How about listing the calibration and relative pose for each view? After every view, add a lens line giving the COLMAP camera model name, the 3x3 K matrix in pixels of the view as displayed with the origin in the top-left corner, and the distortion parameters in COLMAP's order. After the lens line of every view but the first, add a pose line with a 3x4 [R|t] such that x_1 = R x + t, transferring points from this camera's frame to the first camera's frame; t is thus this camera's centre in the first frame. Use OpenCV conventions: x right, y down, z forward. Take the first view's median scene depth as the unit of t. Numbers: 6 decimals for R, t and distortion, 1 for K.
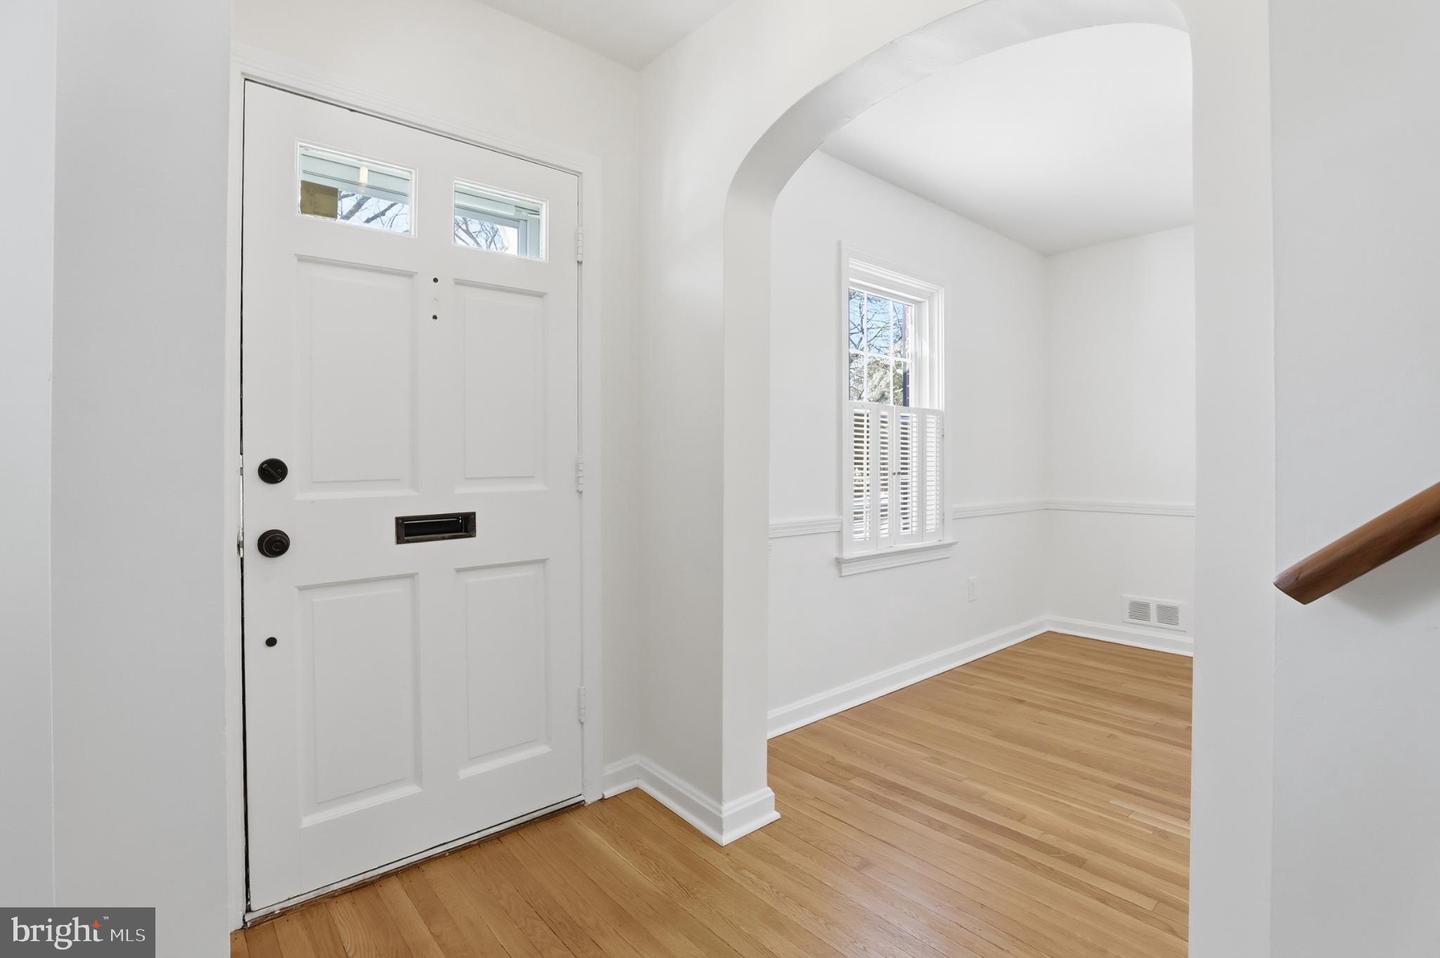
lens RADIAL K [[666.2, 0, 751.4], [0, 666.2, 445.8], [0, 0, 1]] dist [-0.028692, 0.005263]
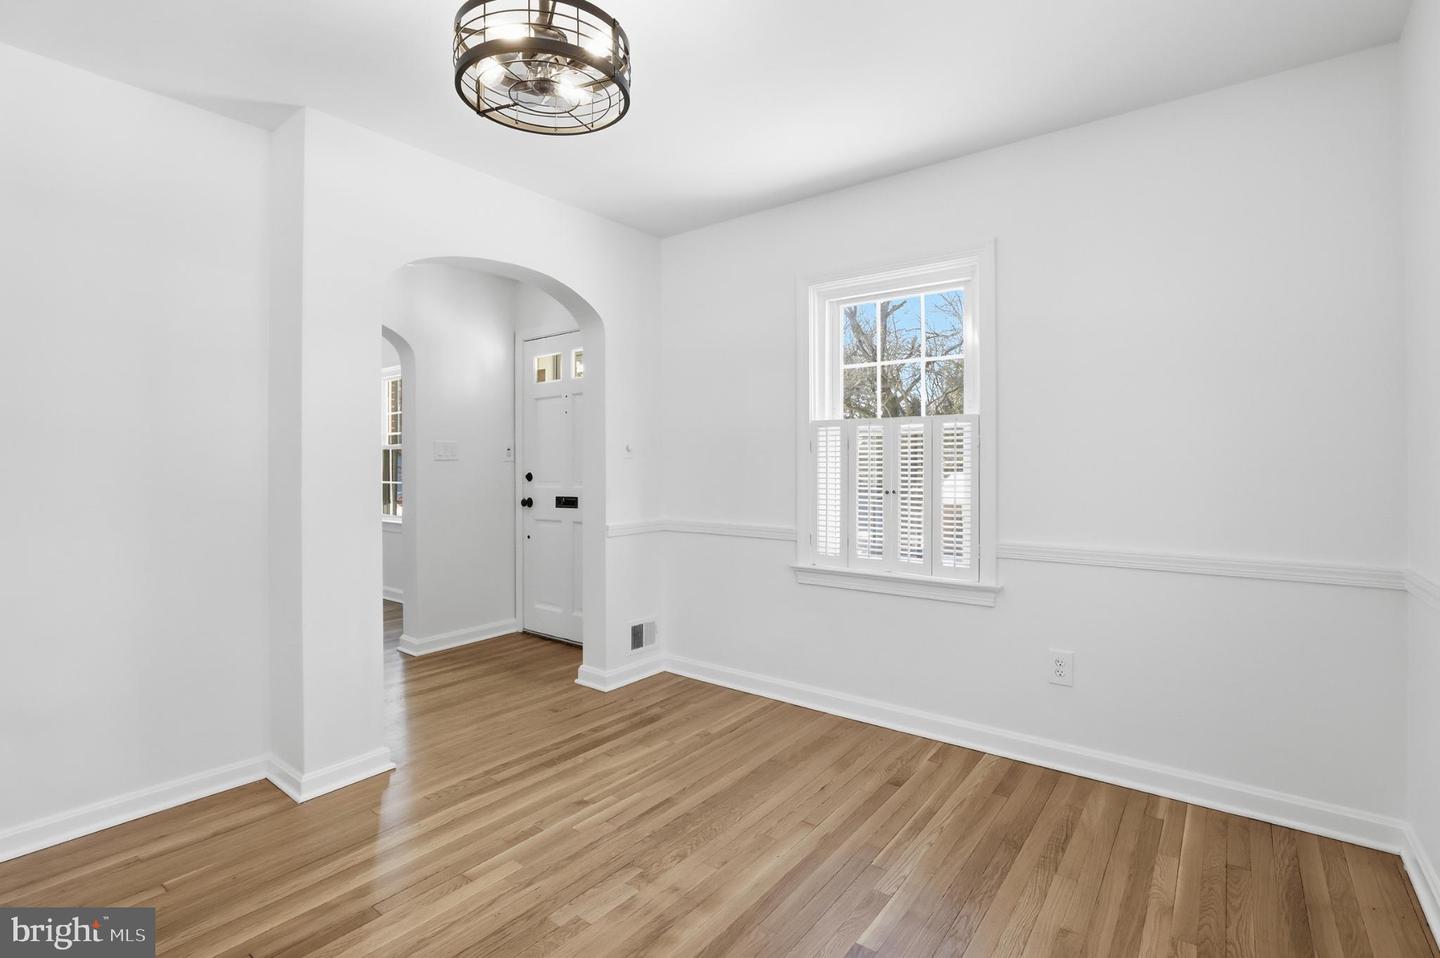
lens RADIAL K [[666.2, 0, 716.6], [0, 666.2, 466.5], [0, 0, 1]] dist [-0.028692, 0.005263]
pose [[0.180109, -0.002368, -0.983644, 1.457006], [0.020473, 0.999790, 0.001341, 0.002851], [0.983434, -0.020379, 0.180120, 0.831515]]
